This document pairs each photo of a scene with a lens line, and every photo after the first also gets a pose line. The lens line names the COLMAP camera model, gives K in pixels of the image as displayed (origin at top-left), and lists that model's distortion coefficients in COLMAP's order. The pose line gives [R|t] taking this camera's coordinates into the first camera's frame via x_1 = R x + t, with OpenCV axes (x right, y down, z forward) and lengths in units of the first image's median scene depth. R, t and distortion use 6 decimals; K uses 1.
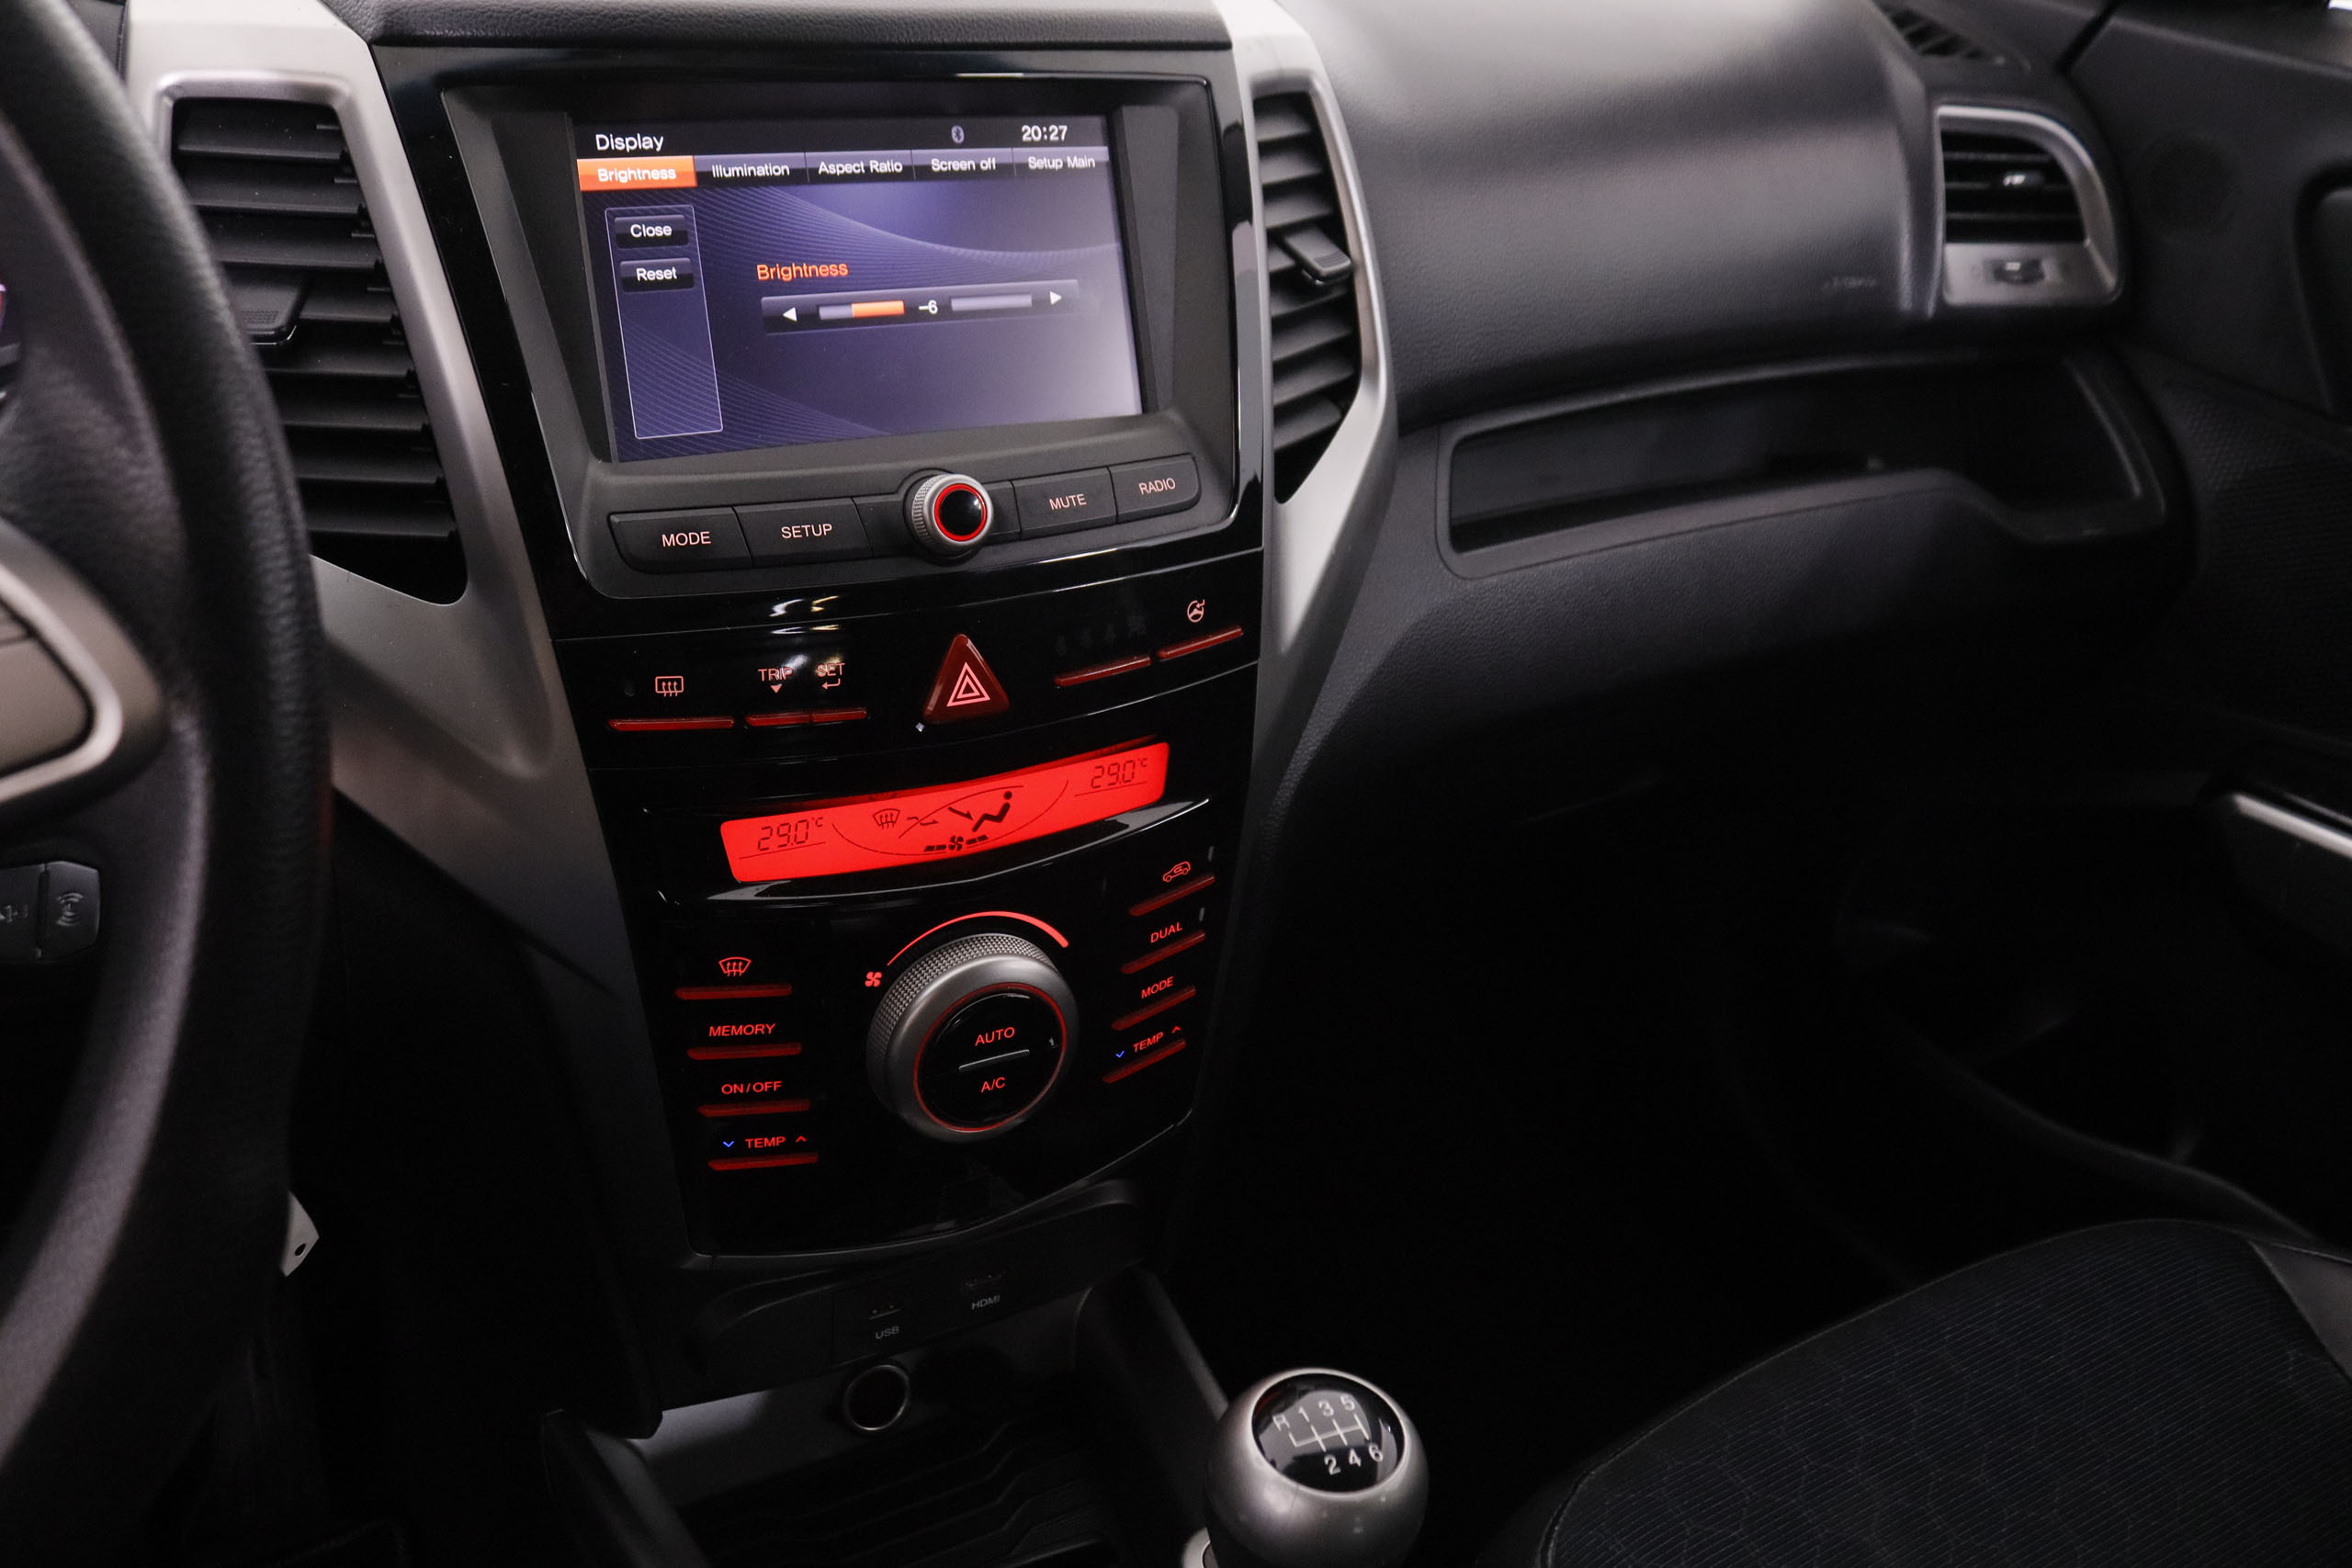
lens RADIAL K [[1930.7, 0, 1145.4], [0, 1930.7, 764.5], [0, 0, 1]] dist [-0.128335, 0.071000]
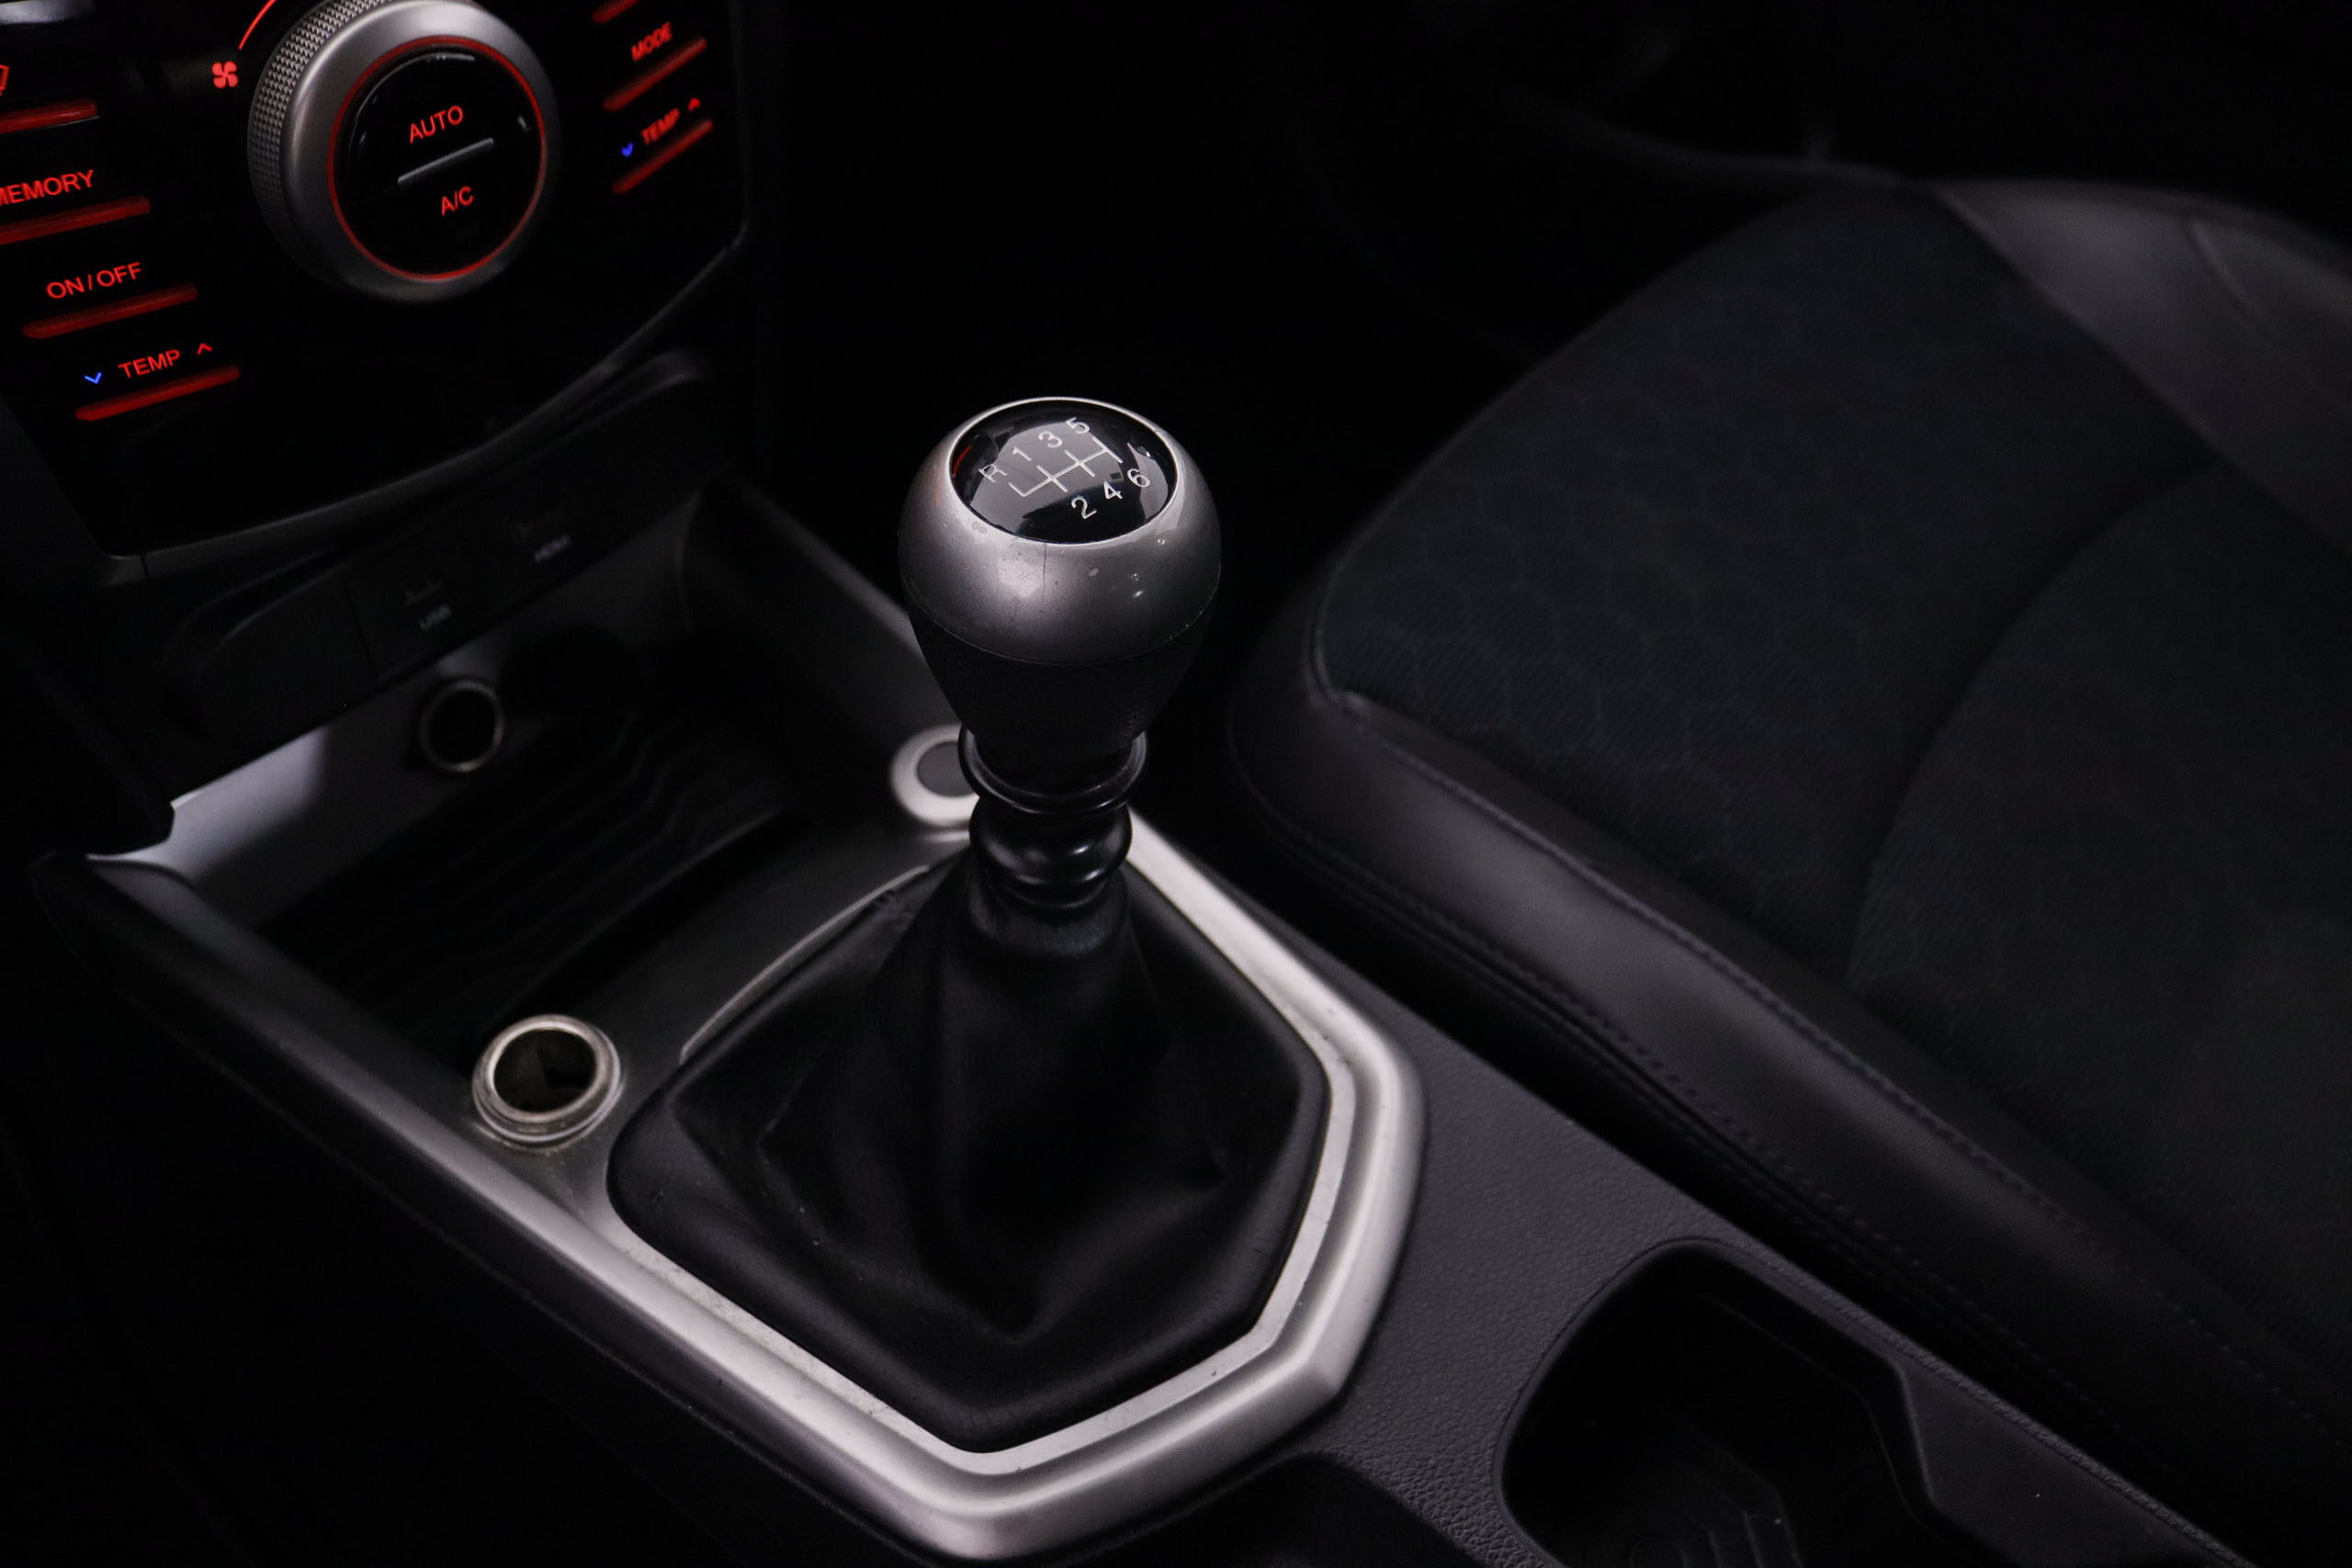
lens RADIAL K [[1930.7, 0, 1186.7], [0, 1930.7, 780.4], [0, 0, 1]] dist [-0.128335, 0.071000]
pose [[0.937761, -0.287356, 0.195017, -0.023737], [0.202109, 0.908237, 0.366413, 0.156988], [-0.282413, -0.304192, 0.909786, 0.238675]]
